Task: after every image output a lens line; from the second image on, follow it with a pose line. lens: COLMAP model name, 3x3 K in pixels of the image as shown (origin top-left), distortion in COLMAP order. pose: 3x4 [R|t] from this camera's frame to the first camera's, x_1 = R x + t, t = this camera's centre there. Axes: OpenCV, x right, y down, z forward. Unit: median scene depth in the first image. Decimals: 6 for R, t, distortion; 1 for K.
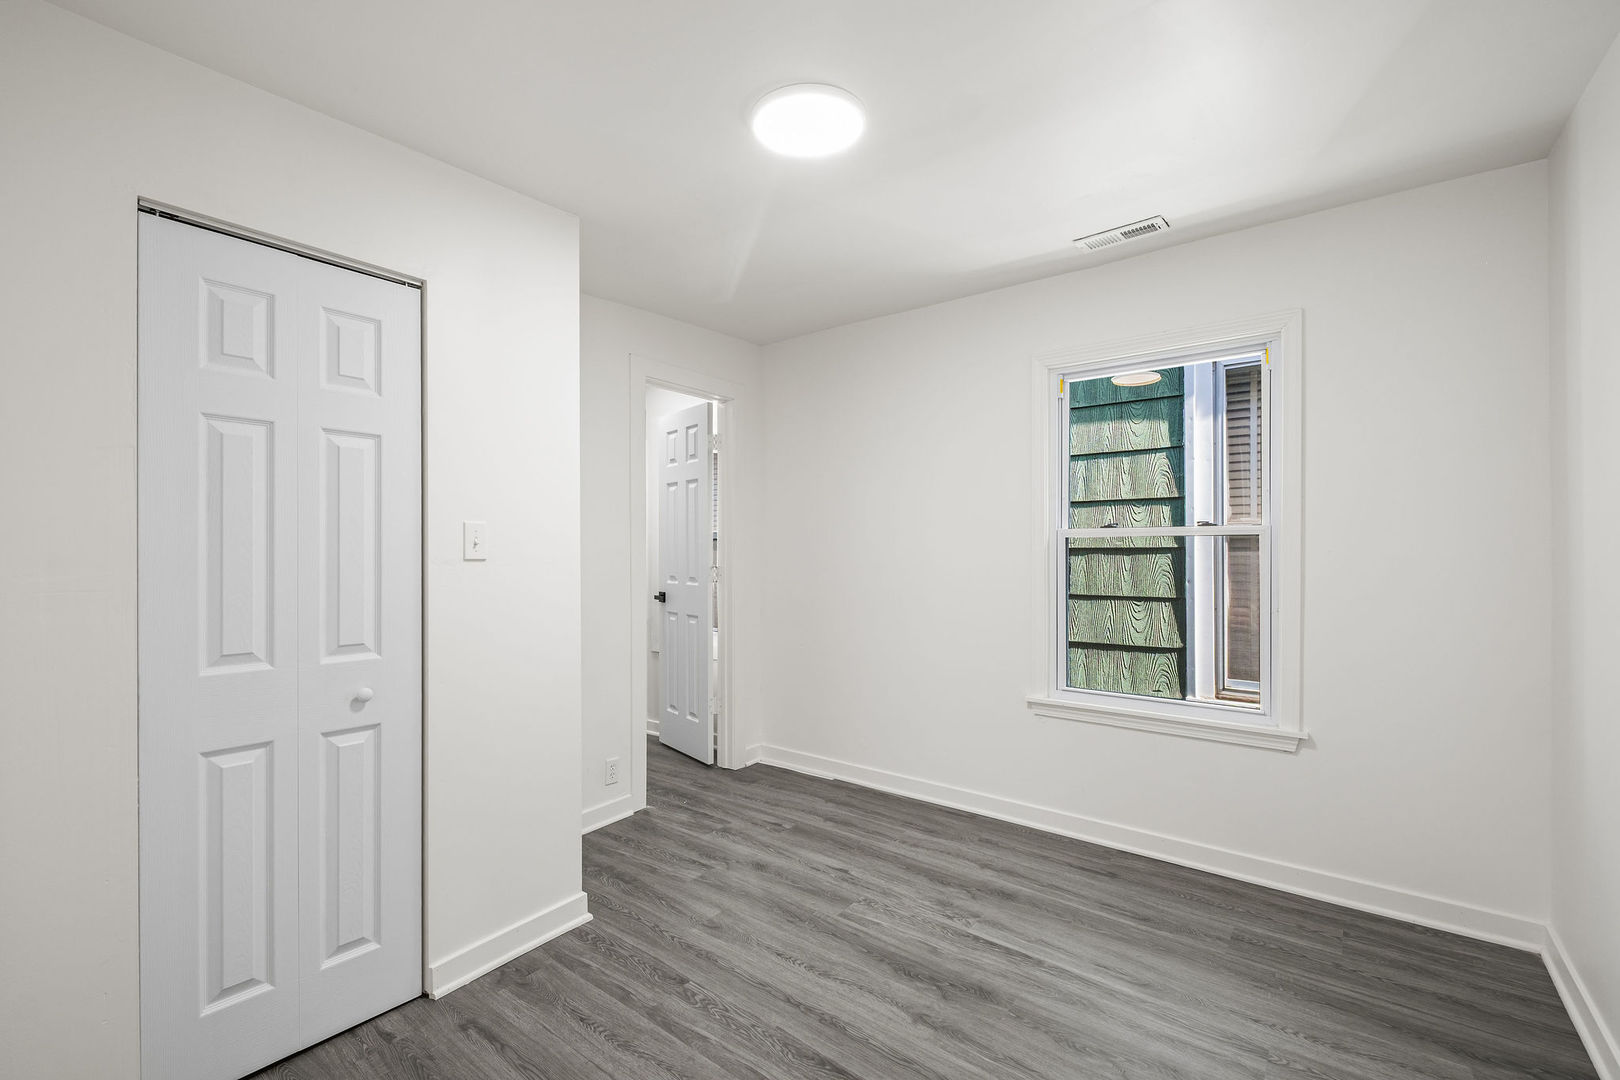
lens RADIAL K [[711.7, 0, 768.4], [0, 711.7, 546.1], [0, 0, 1]] dist [0.002355, -0.003744]
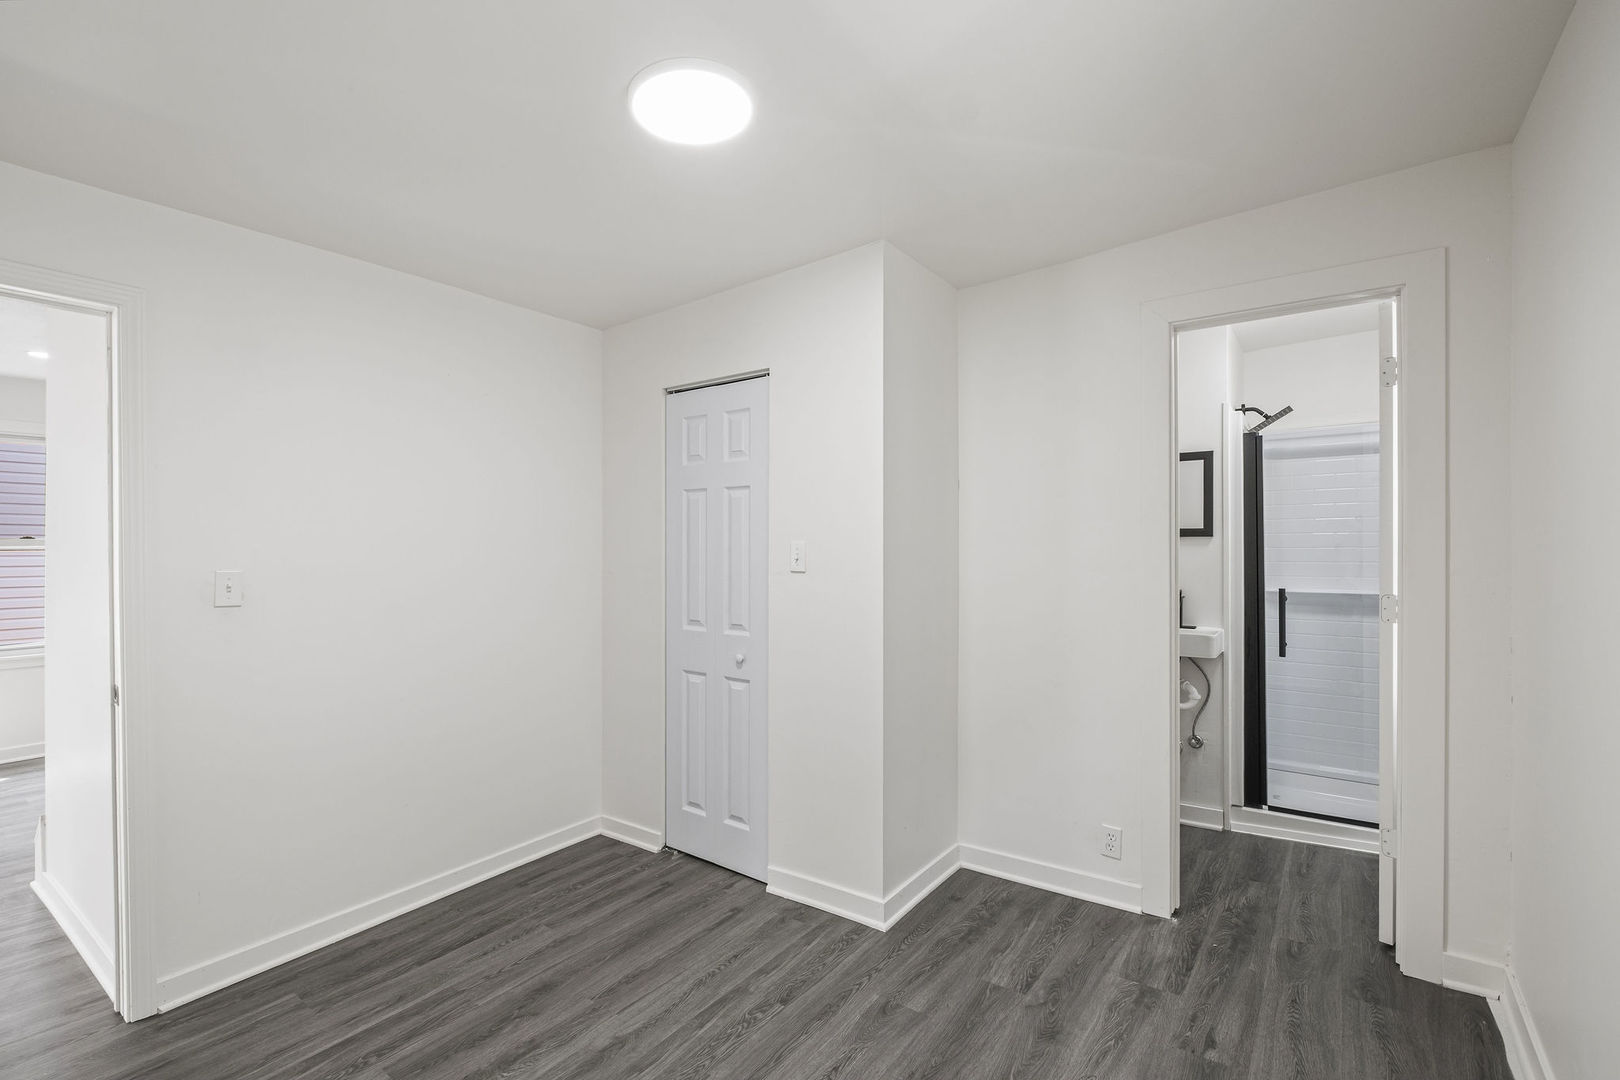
lens RADIAL K [[711.7, 0, 826.9], [0, 711.7, 550.5], [0, 0, 1]] dist [0.002355, -0.003744]
pose [[0.050920, -0.001518, -0.998702, 0.711964], [0.008811, 0.999961, -0.001070, -0.013683], [0.998664, -0.008745, 0.050932, 0.823238]]
